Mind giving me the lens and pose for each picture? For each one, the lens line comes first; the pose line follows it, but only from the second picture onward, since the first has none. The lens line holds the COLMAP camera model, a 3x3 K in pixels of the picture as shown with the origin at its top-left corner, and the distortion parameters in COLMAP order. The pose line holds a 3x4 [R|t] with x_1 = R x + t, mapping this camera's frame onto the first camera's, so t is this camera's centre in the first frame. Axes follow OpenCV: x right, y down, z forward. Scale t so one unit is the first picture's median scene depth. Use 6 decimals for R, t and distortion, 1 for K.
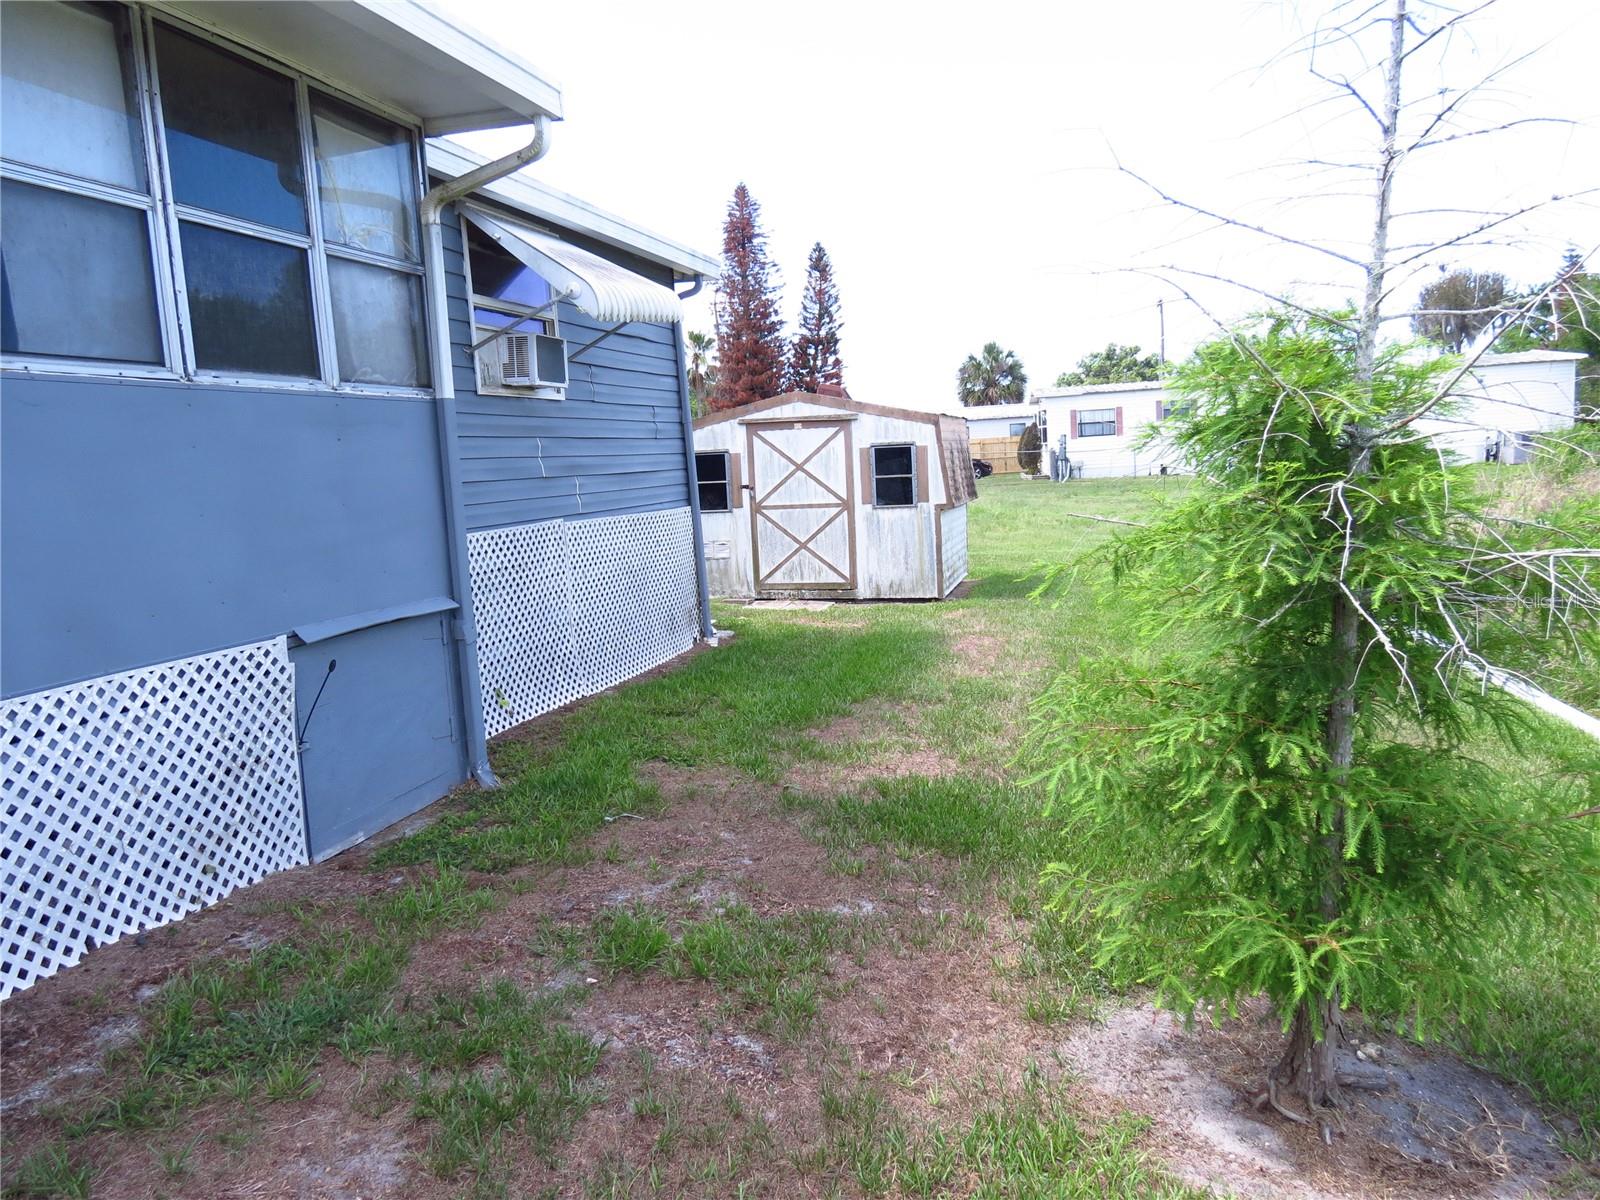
lens RADIAL K [[1125.5, 0, 803.8], [0, 1125.5, 600.3], [0, 0, 1]] dist [-0.032015, 0.019682]
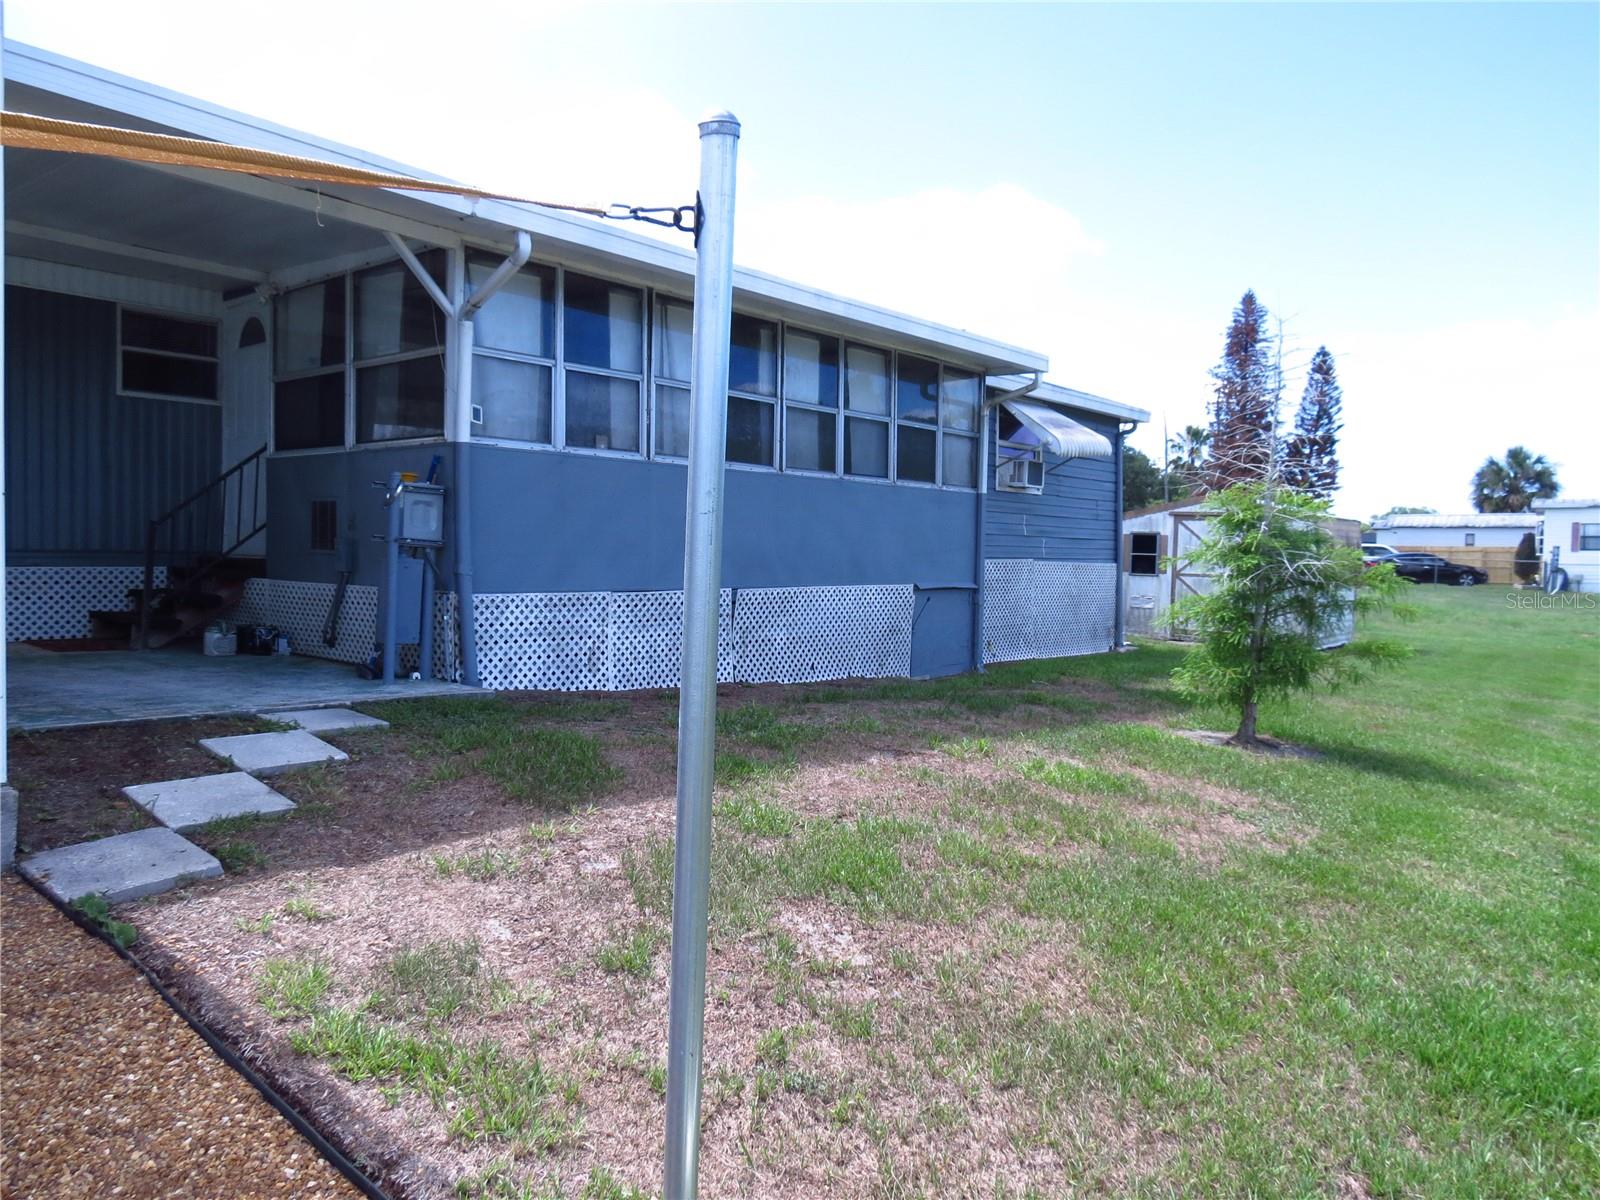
lens RADIAL K [[1125.5, 0, 805.8], [0, 1125.5, 607.3], [0, 0, 1]] dist [-0.032015, 0.019682]
pose [[0.906415, 0.090387, -0.412603, 0.122606], [-0.117614, 0.992212, -0.041019, 0.071794], [0.405682, 0.085709, 0.909987, -0.467300]]
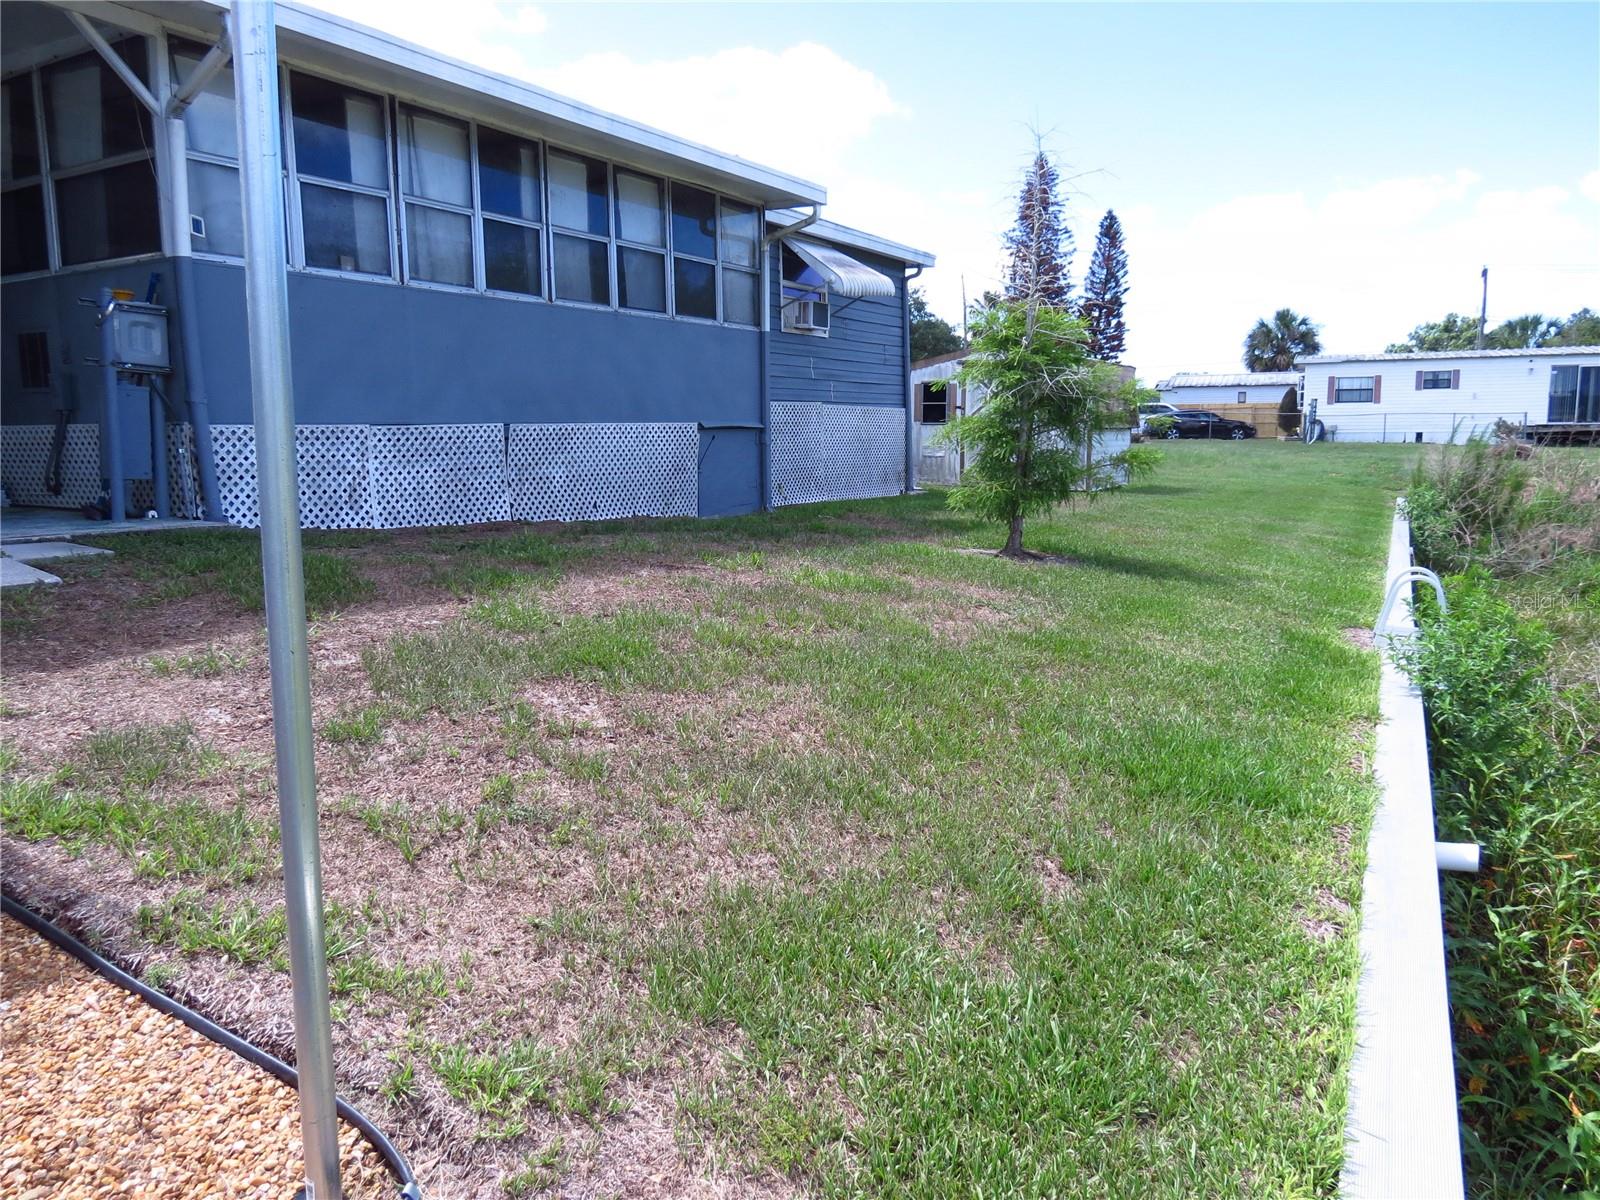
lens RADIAL K [[1125.5, 0, 801.5], [0, 1125.5, 601.9], [0, 0, 1]] dist [-0.032015, 0.019682]
pose [[0.963327, 0.086615, -0.253965, 0.144088], [-0.077358, 0.995931, 0.046235, 0.098564], [0.256936, -0.024893, 0.966108, -0.458309]]
